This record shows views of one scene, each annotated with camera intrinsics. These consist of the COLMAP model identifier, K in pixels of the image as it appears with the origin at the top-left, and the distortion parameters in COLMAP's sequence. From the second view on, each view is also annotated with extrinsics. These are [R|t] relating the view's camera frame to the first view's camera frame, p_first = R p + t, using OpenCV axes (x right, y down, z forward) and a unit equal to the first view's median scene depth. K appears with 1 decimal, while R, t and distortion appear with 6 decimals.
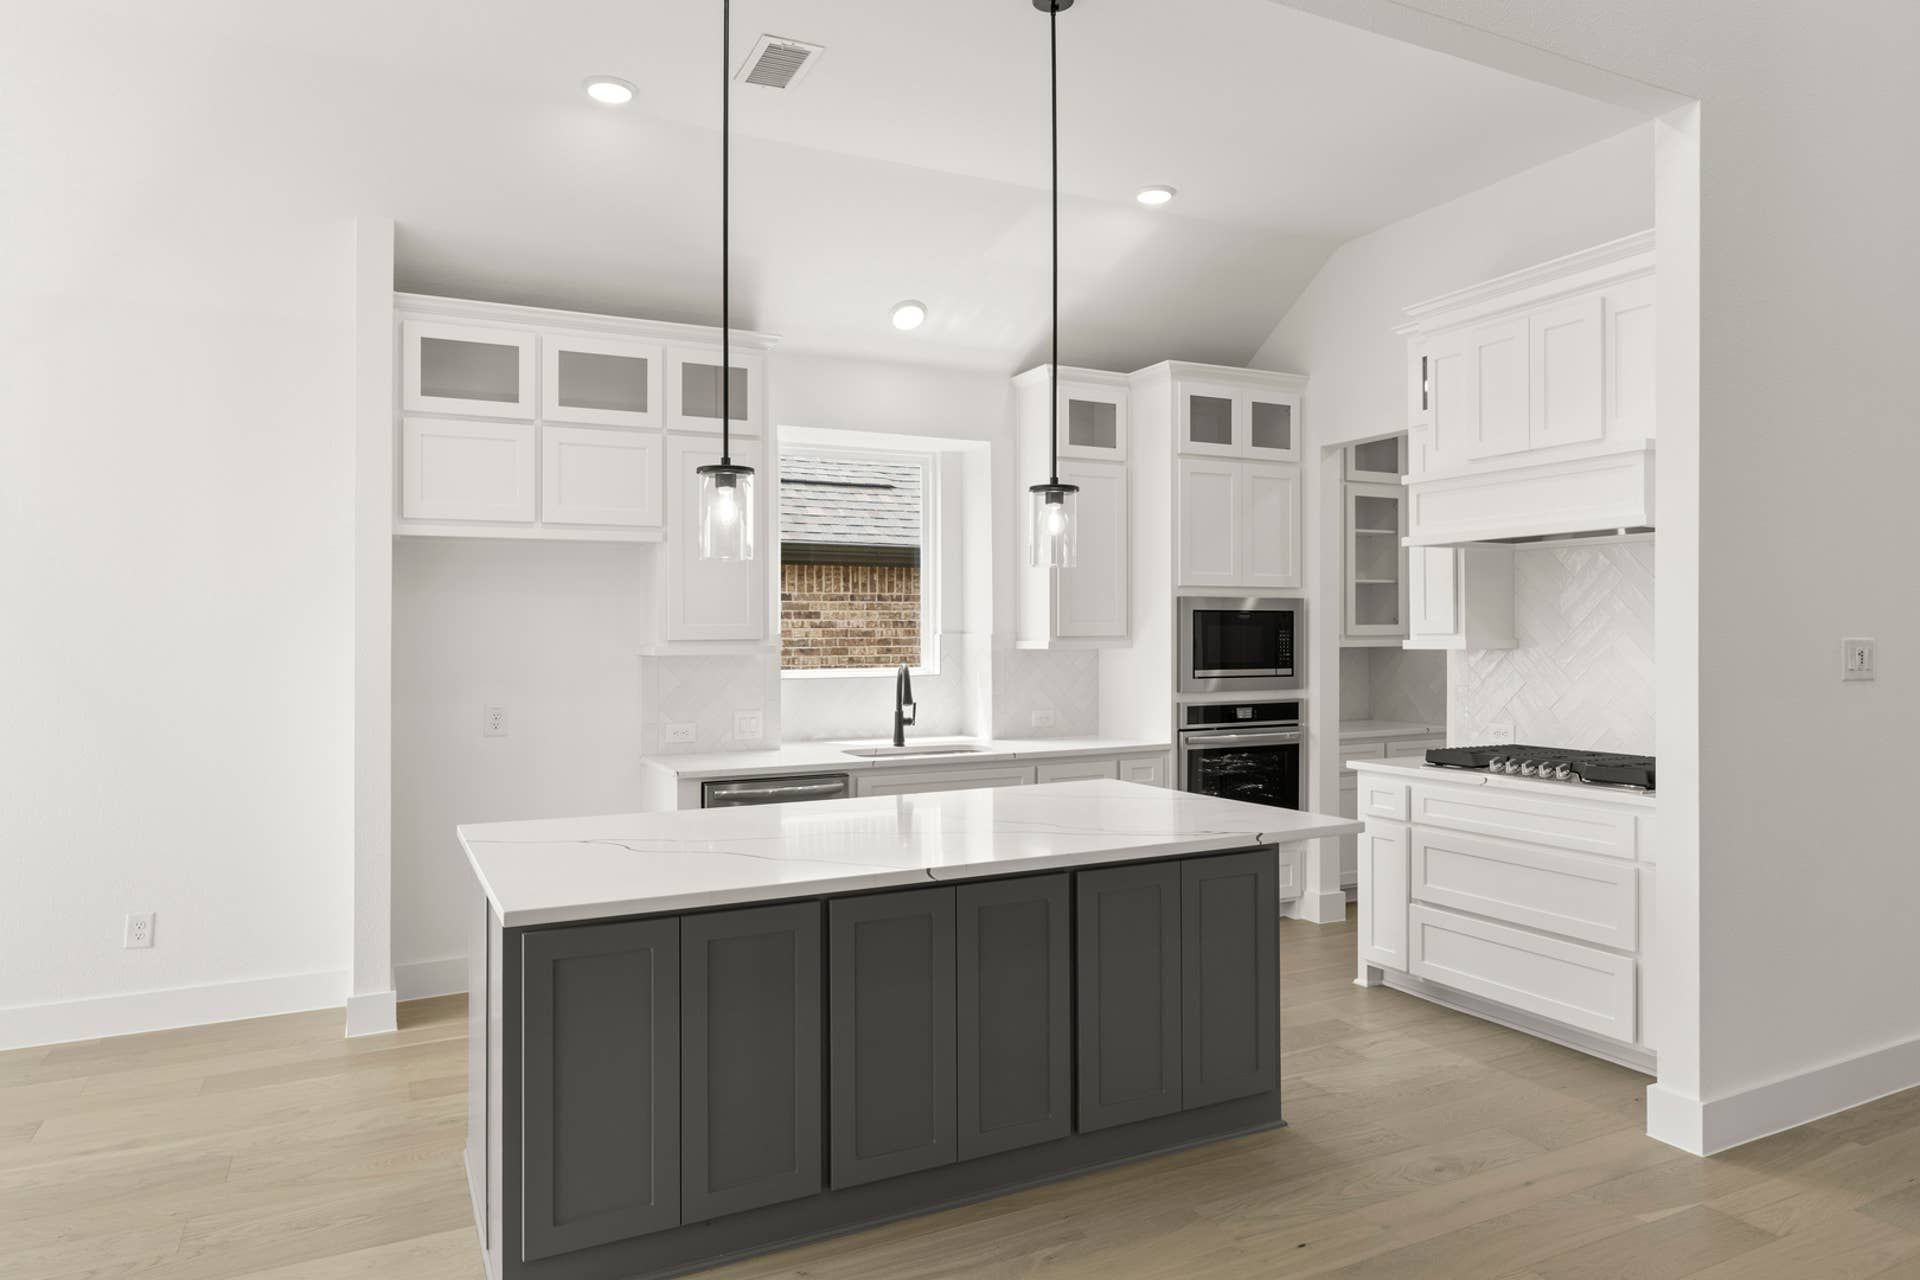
lens RADIAL K [[1180.7, 0, 963.4], [0, 1180.7, 638.1], [0, 0, 1]] dist [-0.000194, -0.003080]
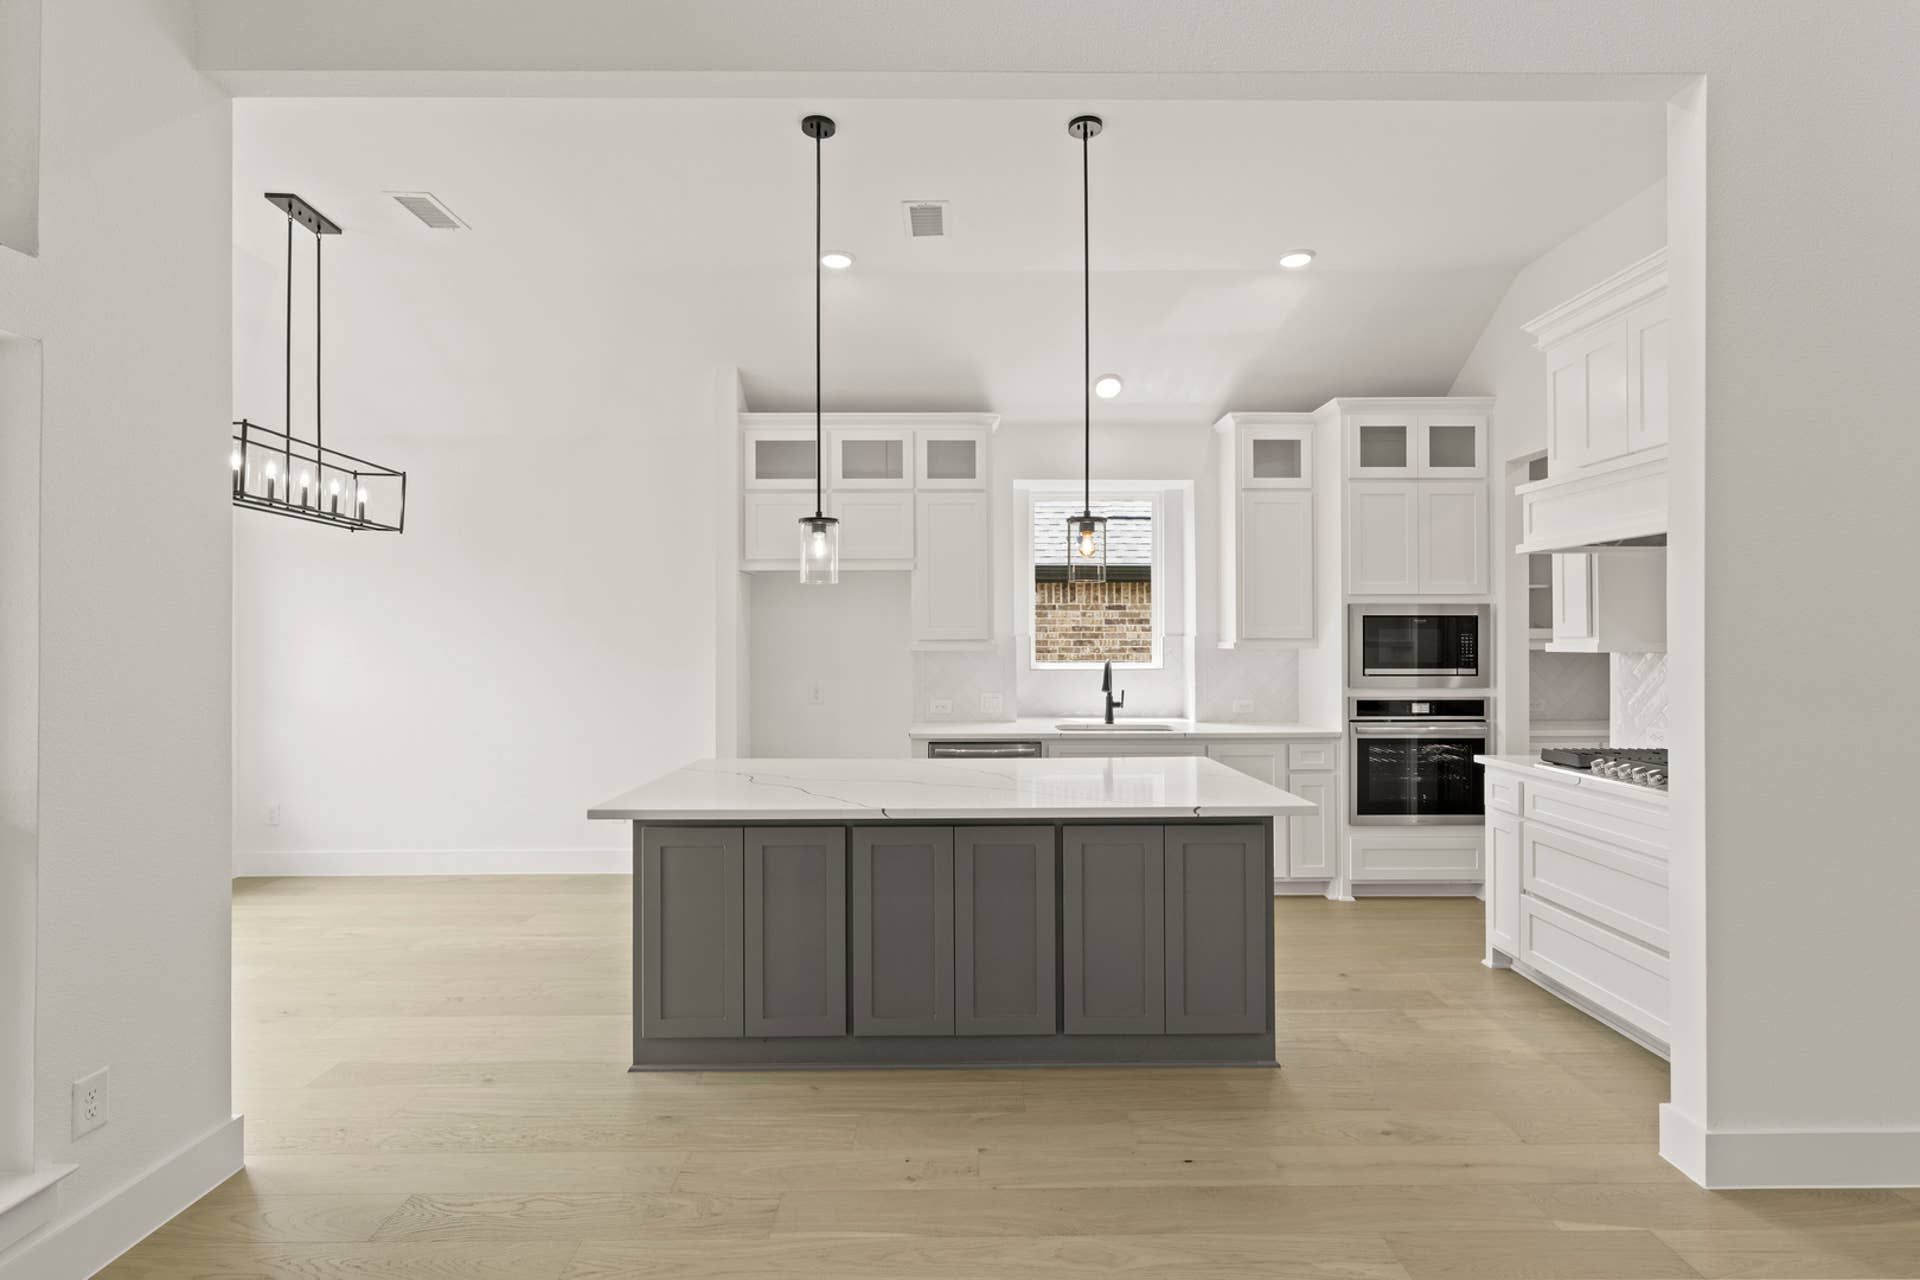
lens RADIAL K [[905.5, 0, 959.5], [0, 905.5, 641.3], [0, 0, 1]] dist [-0.001354, -0.001400]
pose [[0.898871, 0.005680, -0.438177, 0.264801], [-0.004613, 0.999983, 0.003500, -0.000347], [0.438190, -0.001125, 0.898882, 0.055081]]
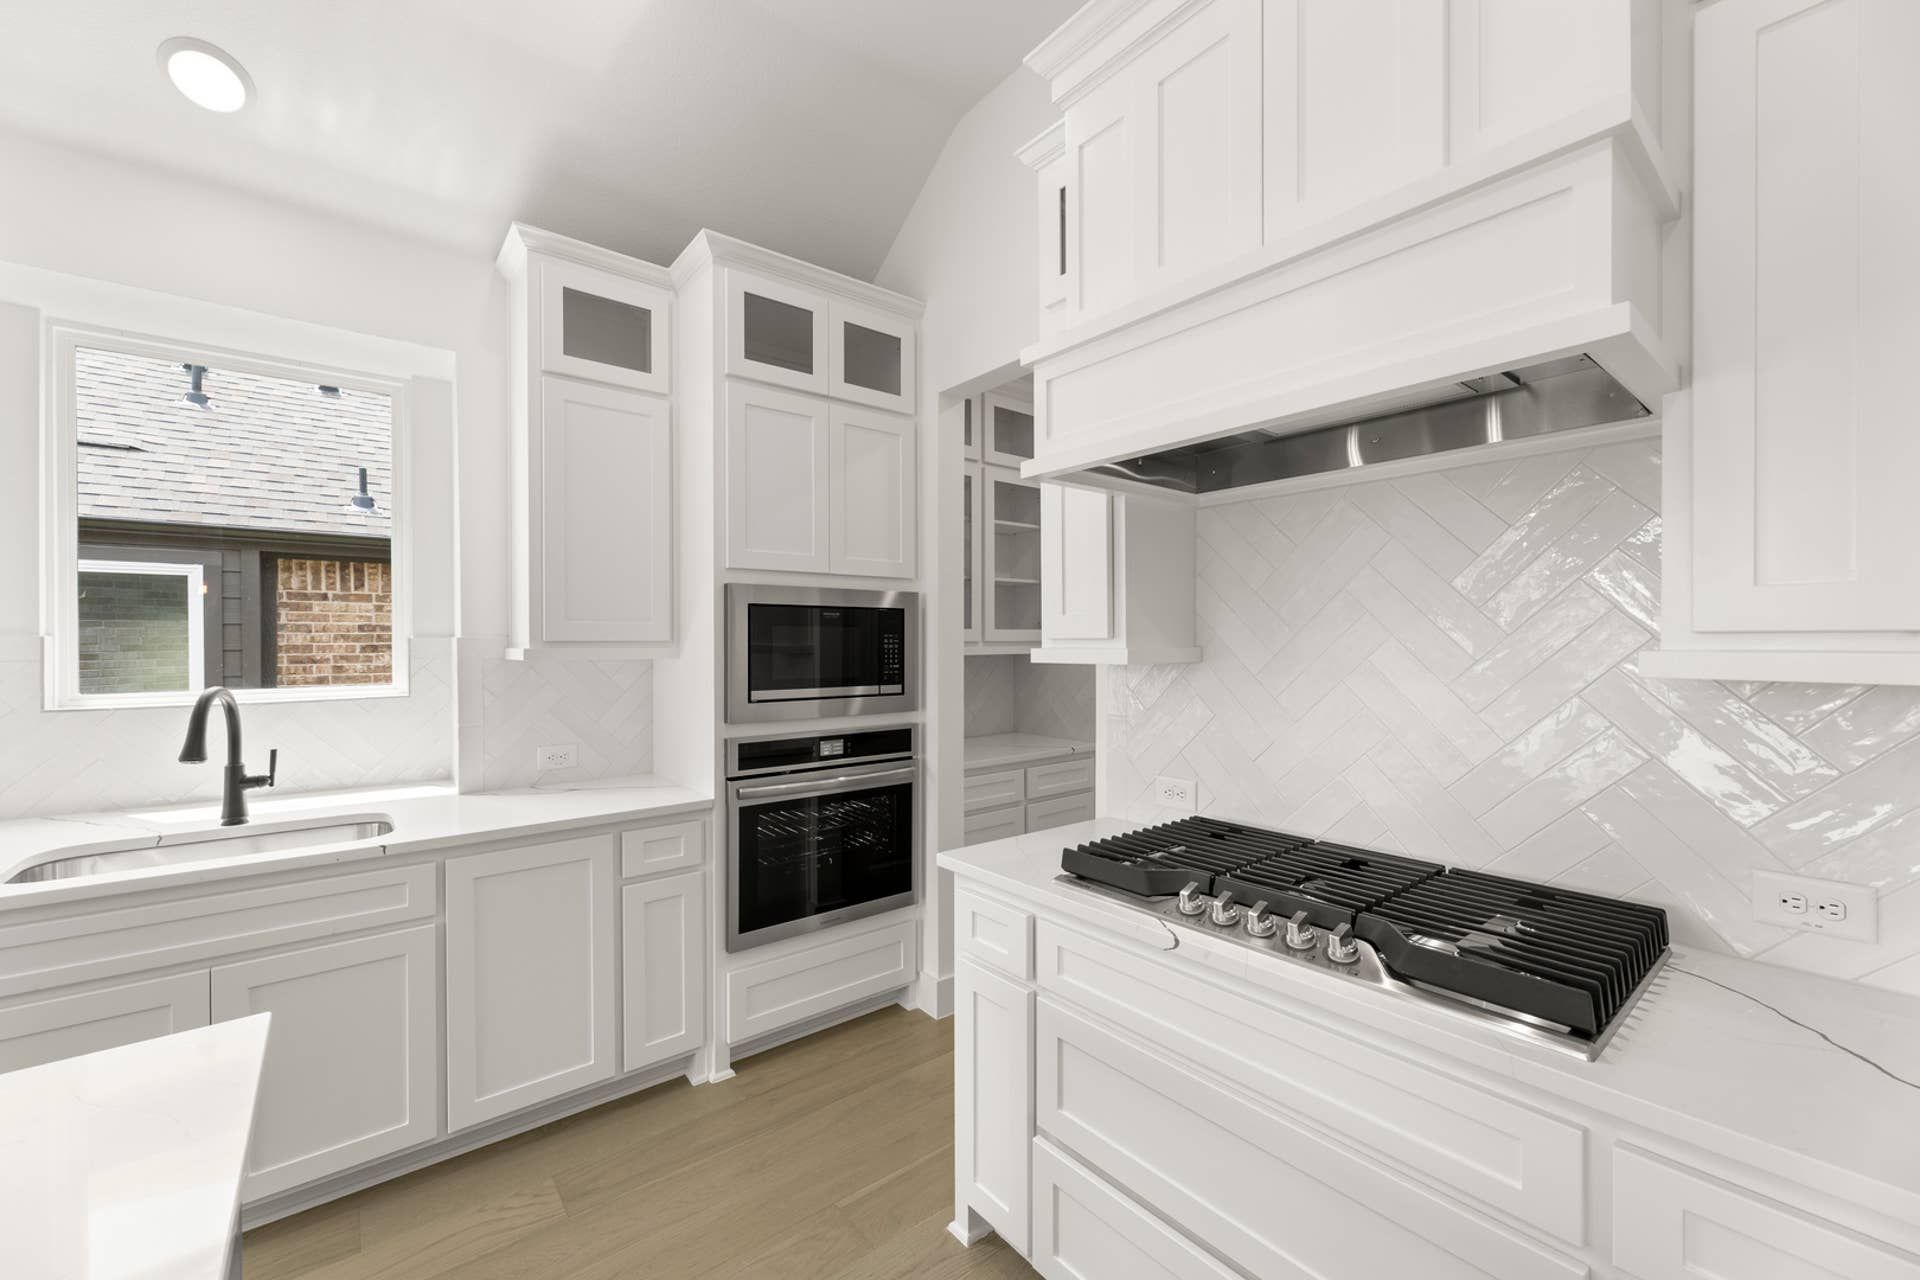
lens RADIAL K [[775.3, 0, 953.9], [0, 775.3, 630.6], [0, 0, 1]] dist [0.001512, 0.000048]
pose [[0.976723, 0.006368, 0.214409, 0.250313], [-0.002787, 0.999852, -0.017003, -0.000698], [-0.214486, 0.016009, 0.976596, 0.621344]]
